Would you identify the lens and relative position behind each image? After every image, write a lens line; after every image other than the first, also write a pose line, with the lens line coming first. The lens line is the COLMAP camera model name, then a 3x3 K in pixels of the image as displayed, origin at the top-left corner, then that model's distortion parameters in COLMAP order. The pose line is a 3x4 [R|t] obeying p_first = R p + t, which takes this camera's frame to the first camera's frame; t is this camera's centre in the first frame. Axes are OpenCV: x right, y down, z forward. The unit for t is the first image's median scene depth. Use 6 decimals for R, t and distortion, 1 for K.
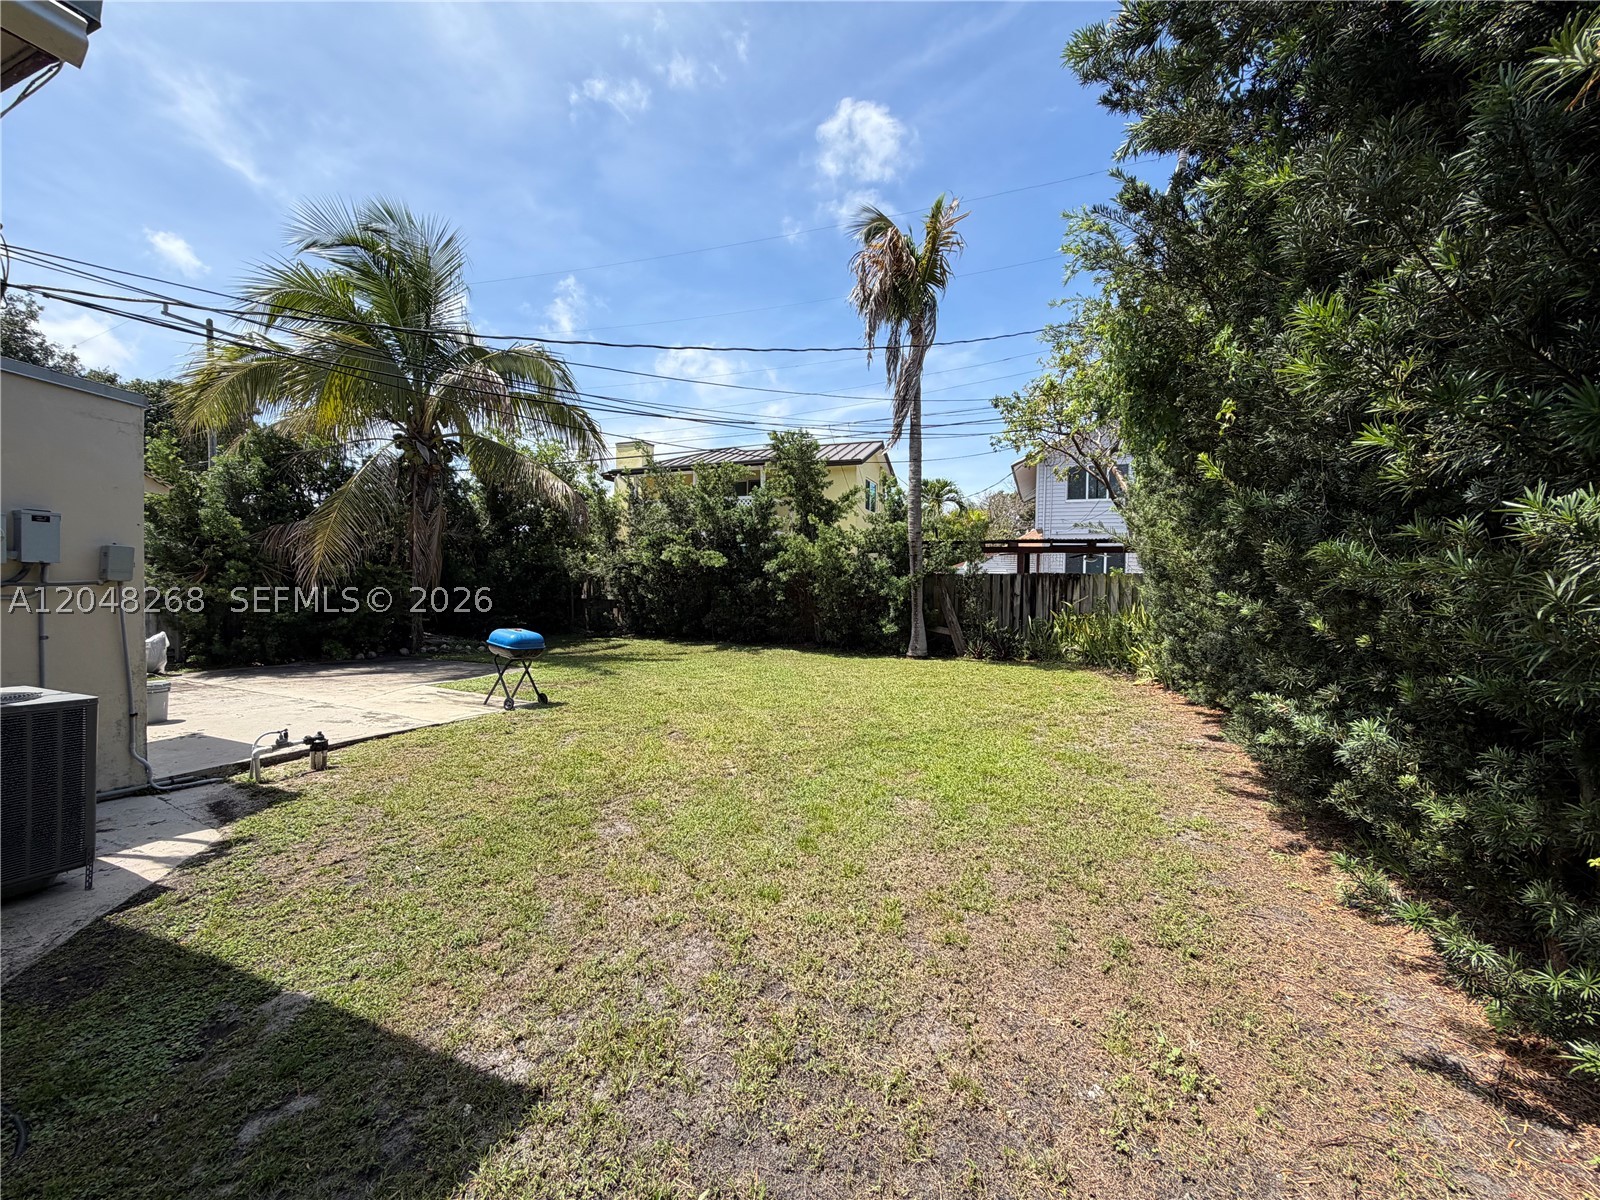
lens RADIAL K [[627.3, 0, 800.0], [0, 627.3, 600.0], [0, 0, 1]] dist [-0.009447, 0.000098]
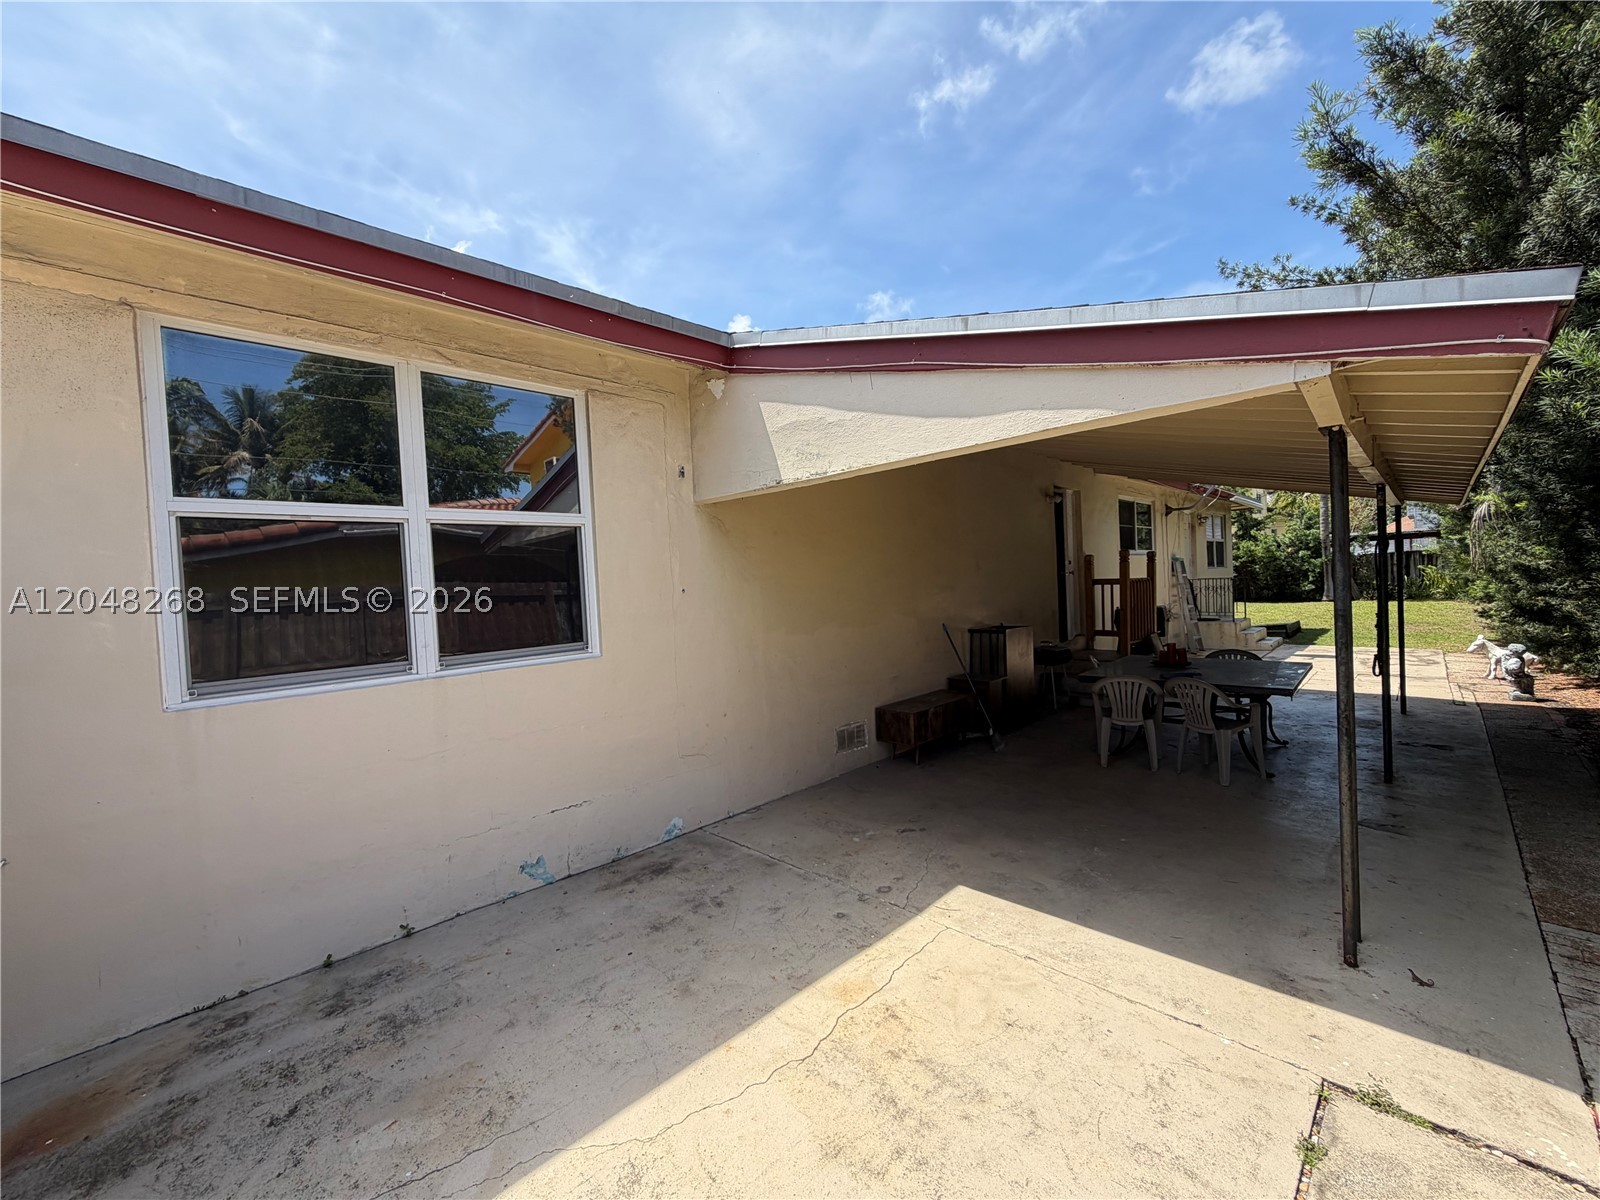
lens RADIAL K [[627.3, 0, 800.0], [0, 627.3, 600.0], [0, 0, 1]] dist [-0.009447, 0.000098]
pose [[0.928778, -0.069046, -0.364148, -0.050133], [0.076789, 0.997024, 0.006809, -0.003758], [0.362594, -0.034286, 0.931316, -0.108489]]
